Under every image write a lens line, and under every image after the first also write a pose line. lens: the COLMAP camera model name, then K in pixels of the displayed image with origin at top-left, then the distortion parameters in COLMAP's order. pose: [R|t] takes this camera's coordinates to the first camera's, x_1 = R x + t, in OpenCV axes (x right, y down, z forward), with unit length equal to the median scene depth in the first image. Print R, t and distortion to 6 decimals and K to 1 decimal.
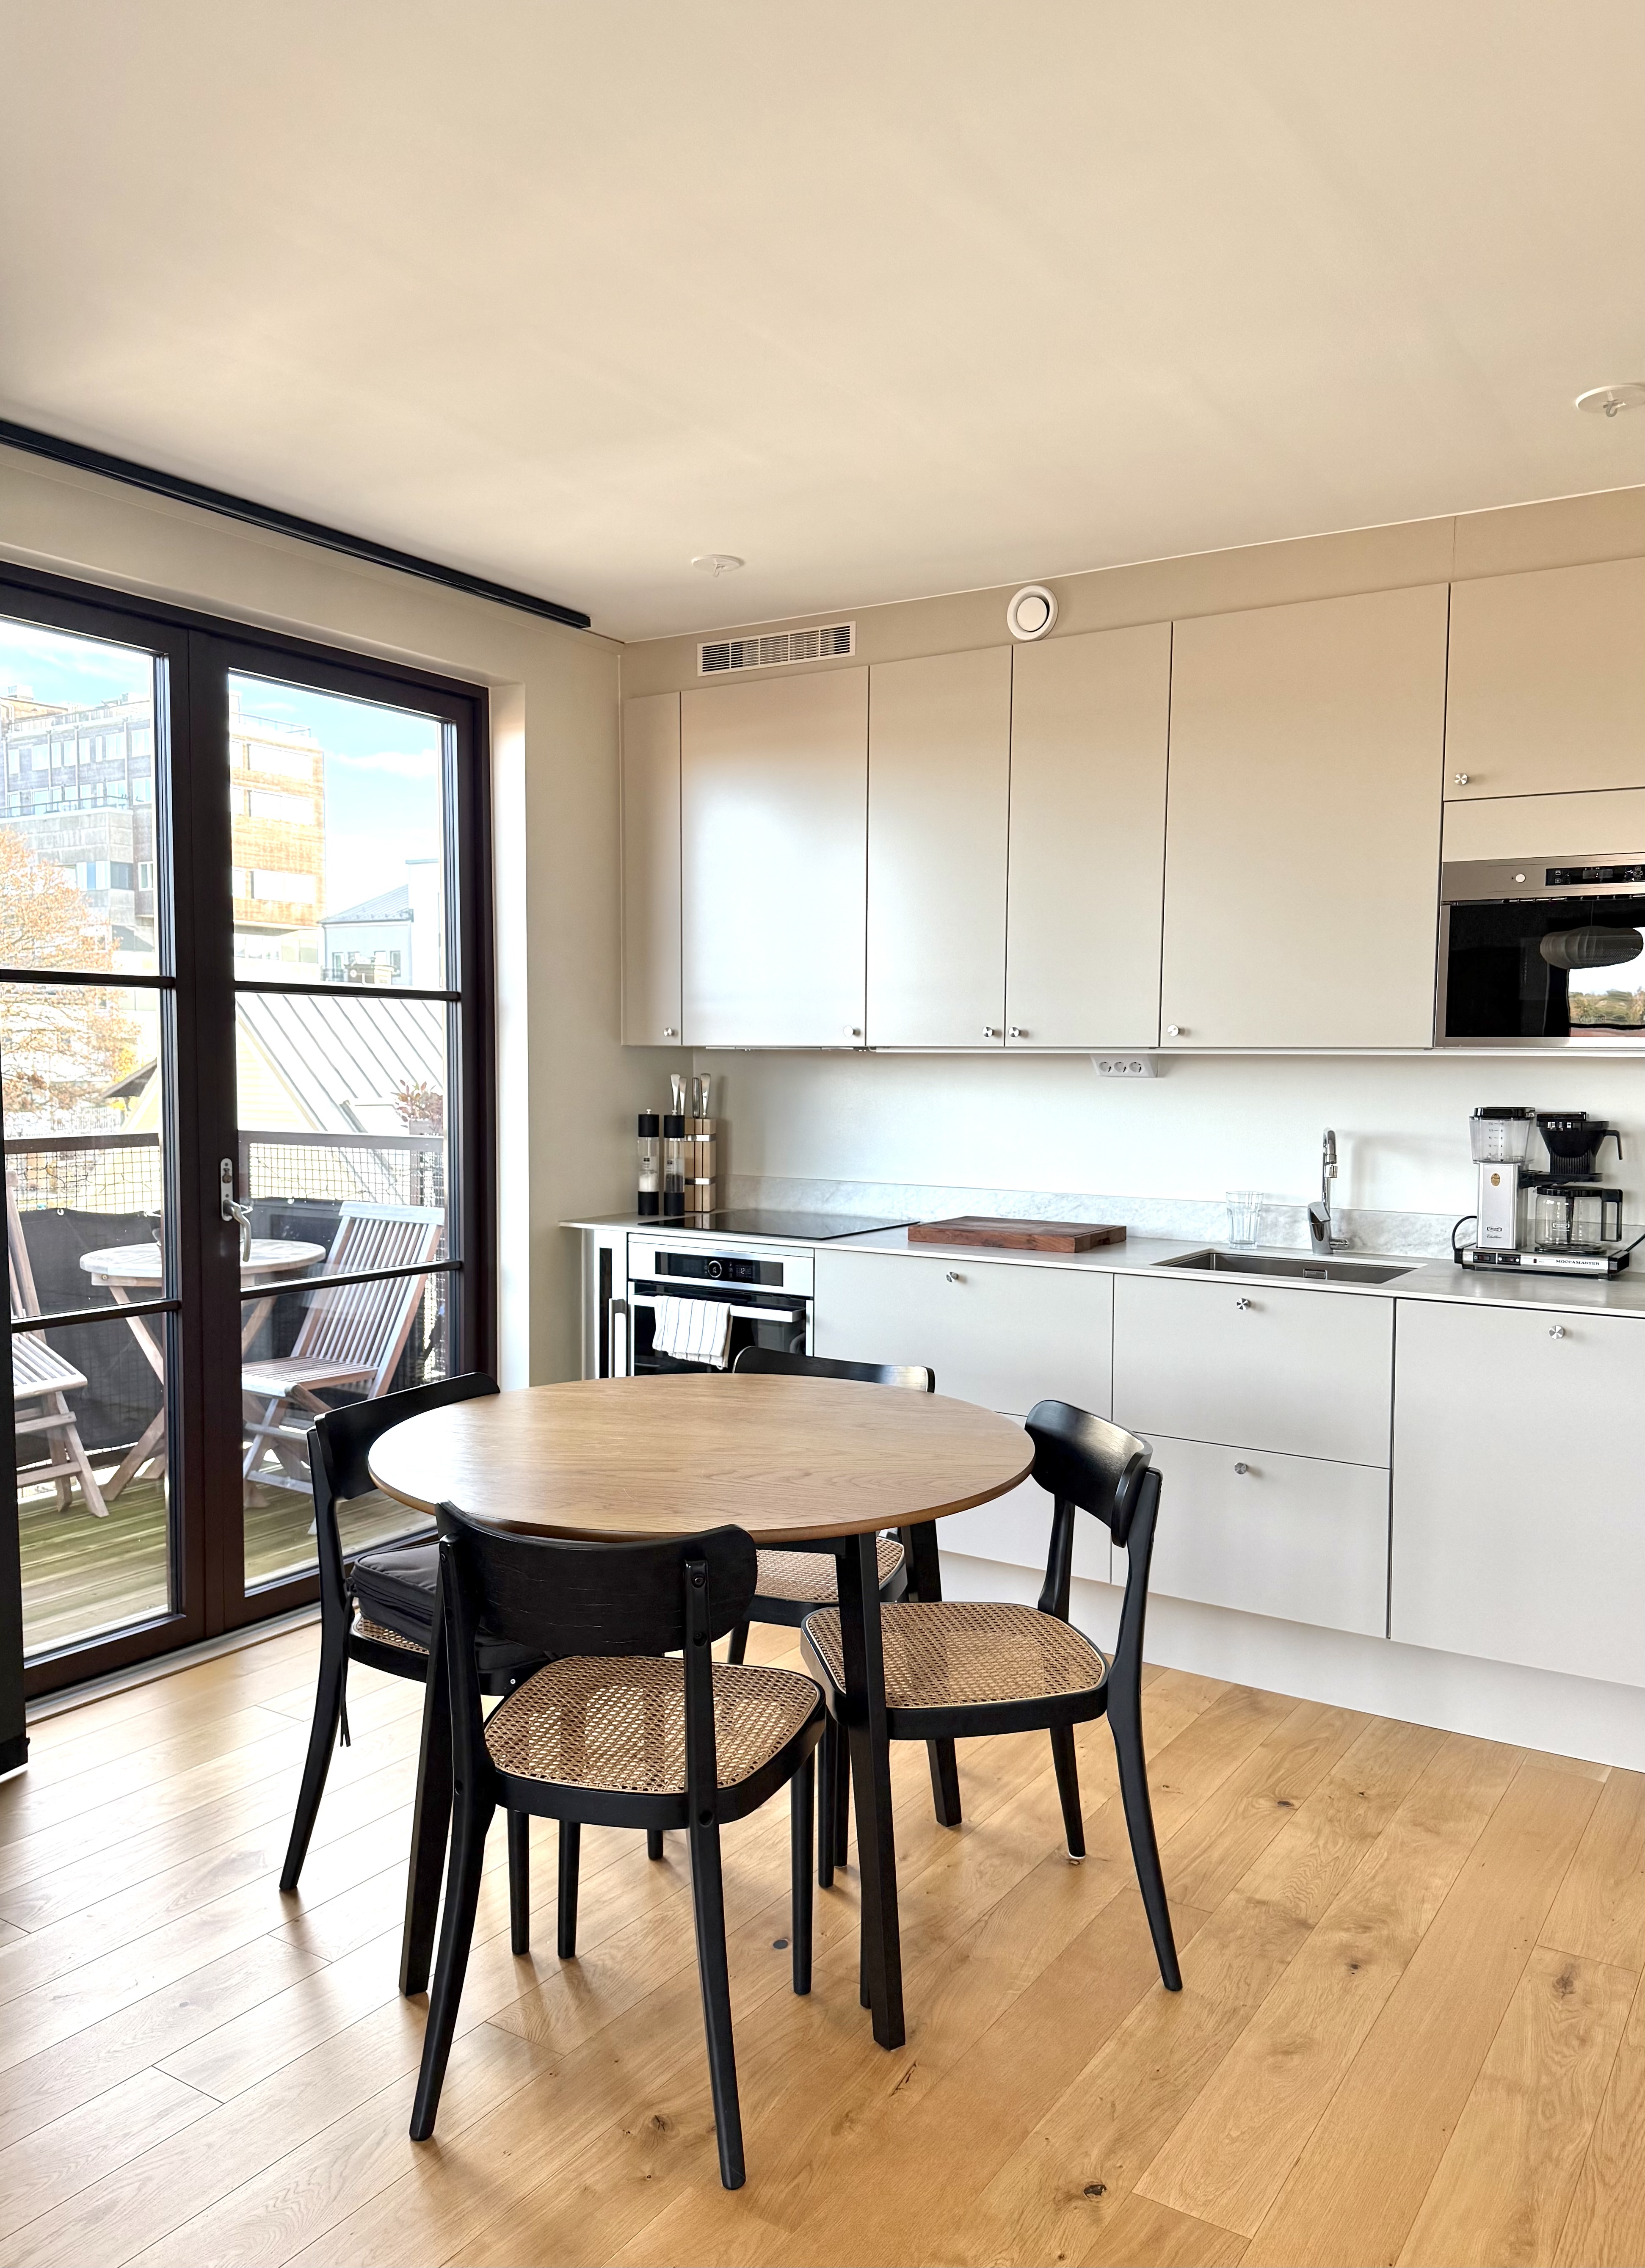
lens RADIAL K [[1676.8, 0, 822.5], [0, 1676.8, 1134.0], [0, 0, 1]] dist [0.001166, 0.000176]
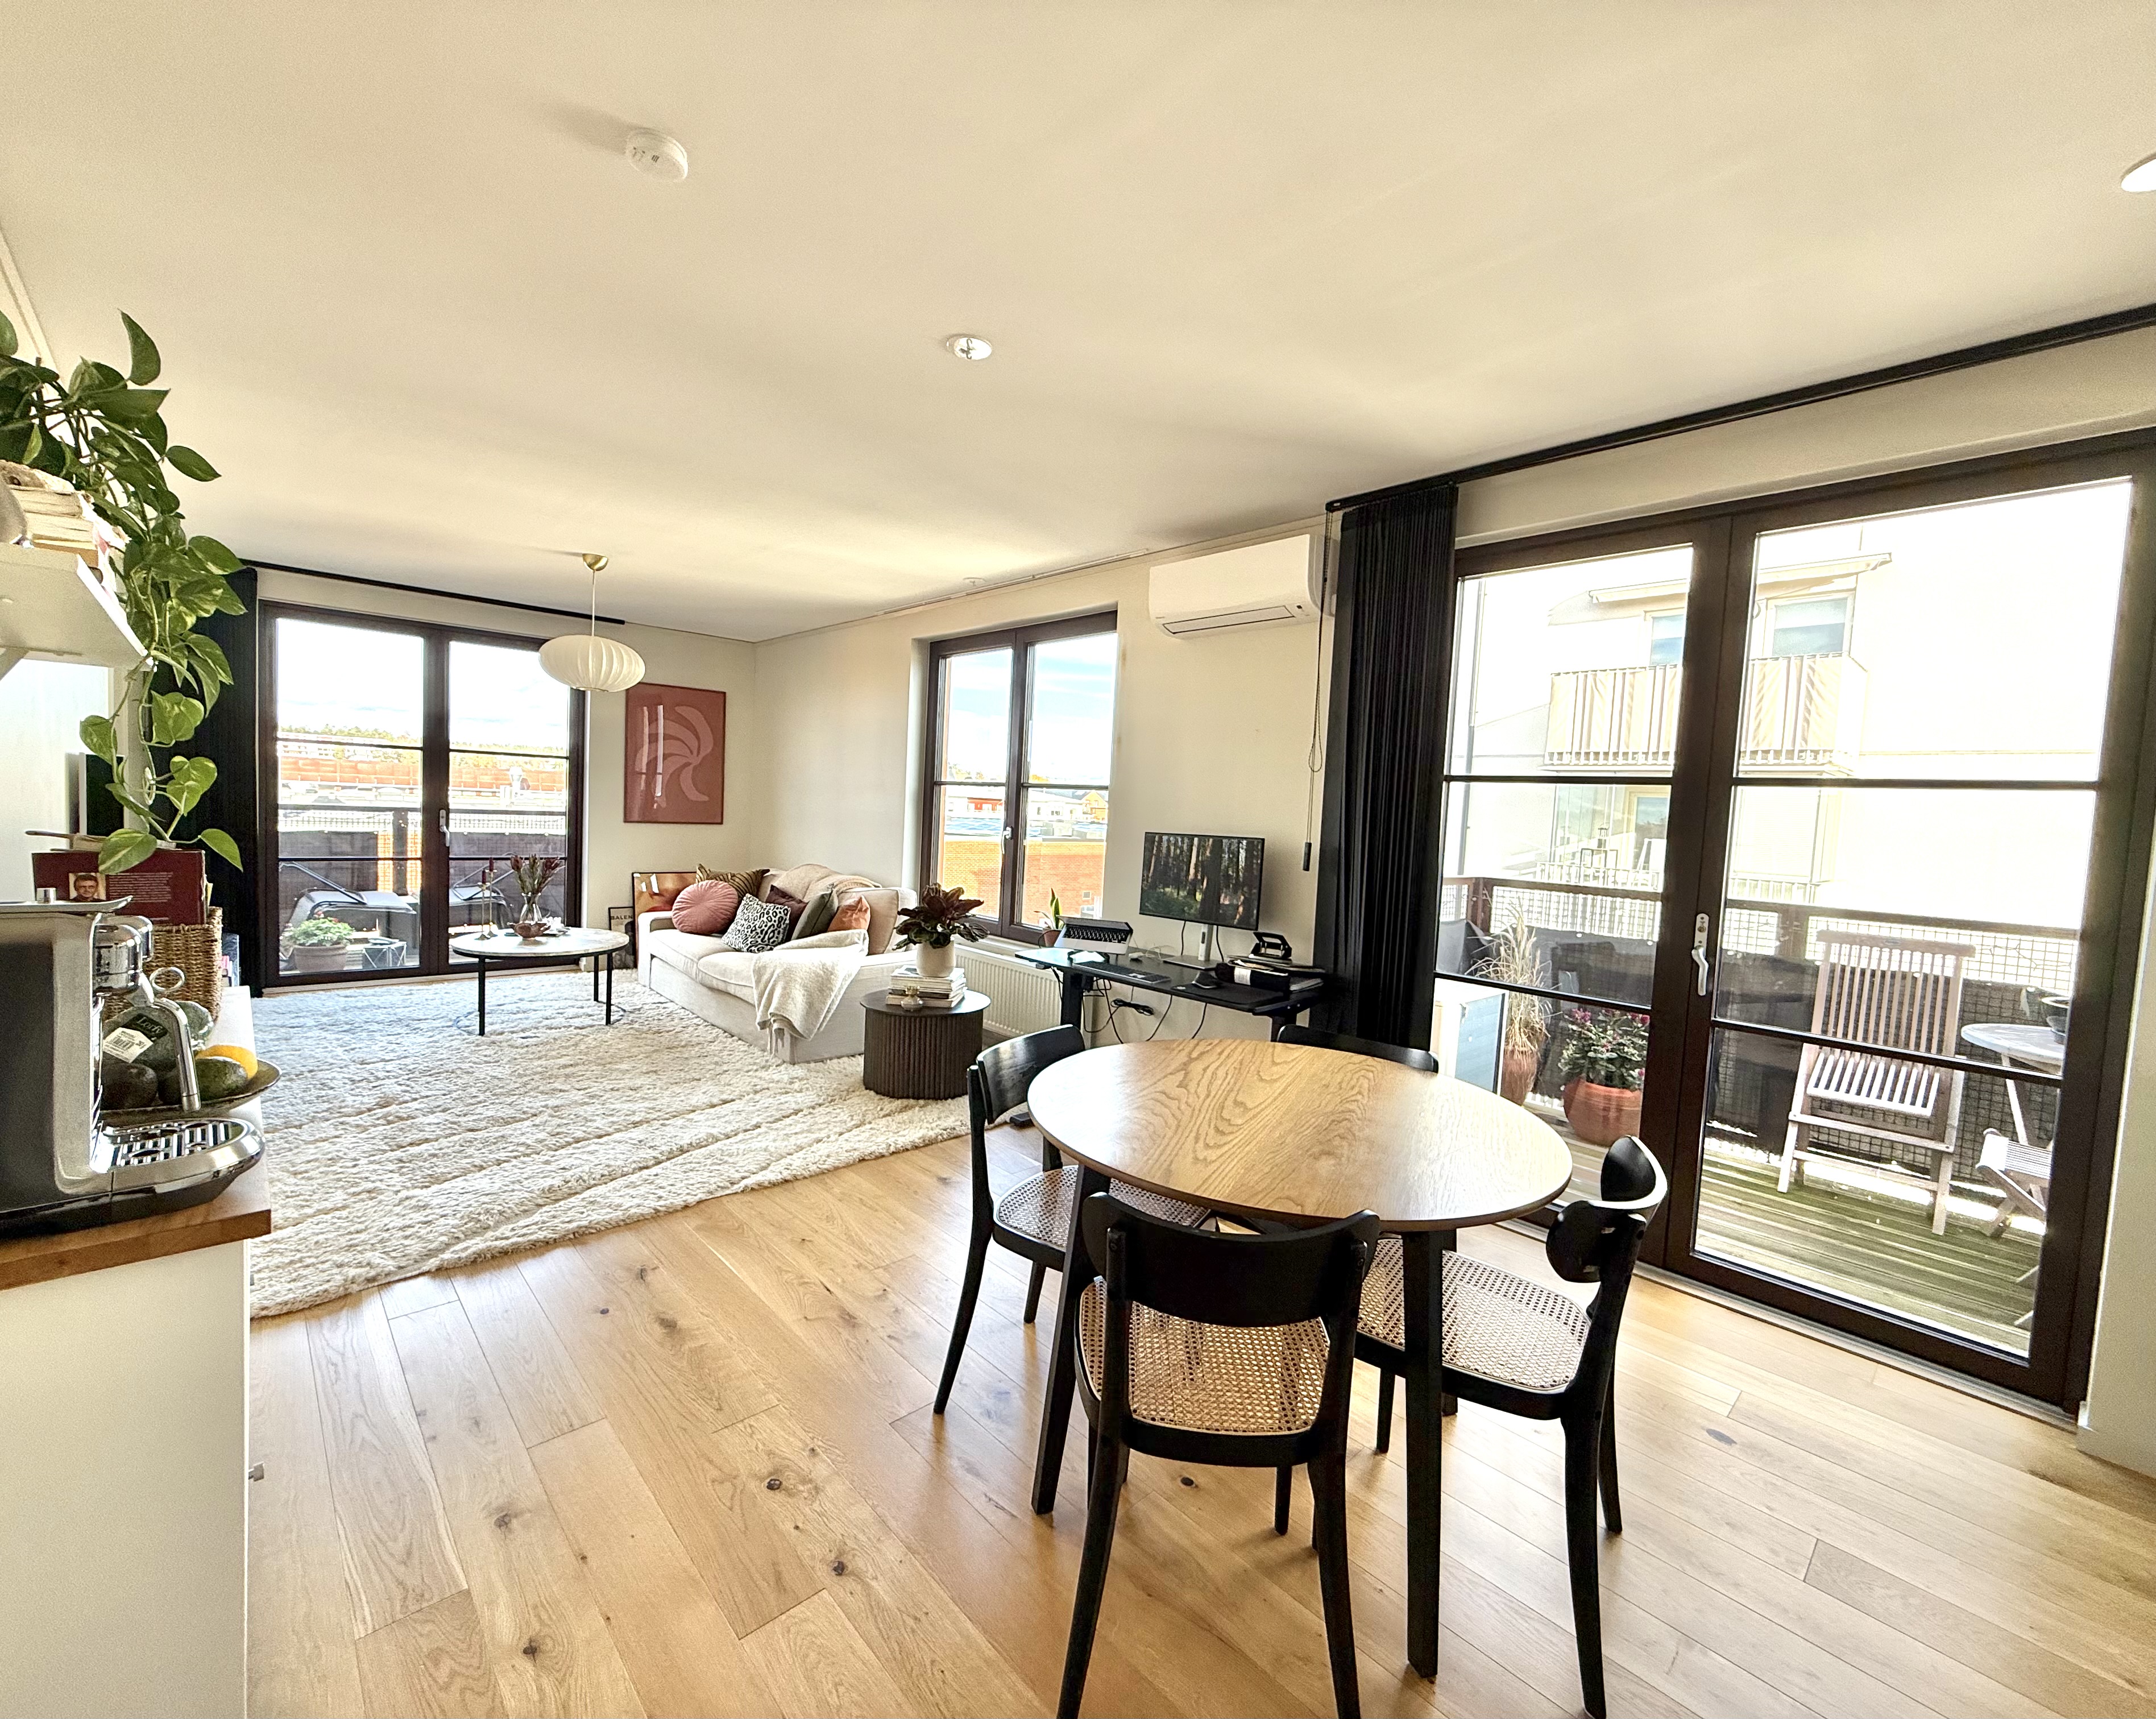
lens RADIAL K [[938.7, 0, 1078.0], [0, 938.7, 859.5], [0, 0, 1]] dist [0.001019, 0.000164]
pose [[-0.246197, 0.042916, -0.968269, 0.469950], [-0.096727, 0.992944, 0.068604, -0.031457], [0.964381, 0.110548, -0.240309, 0.703872]]
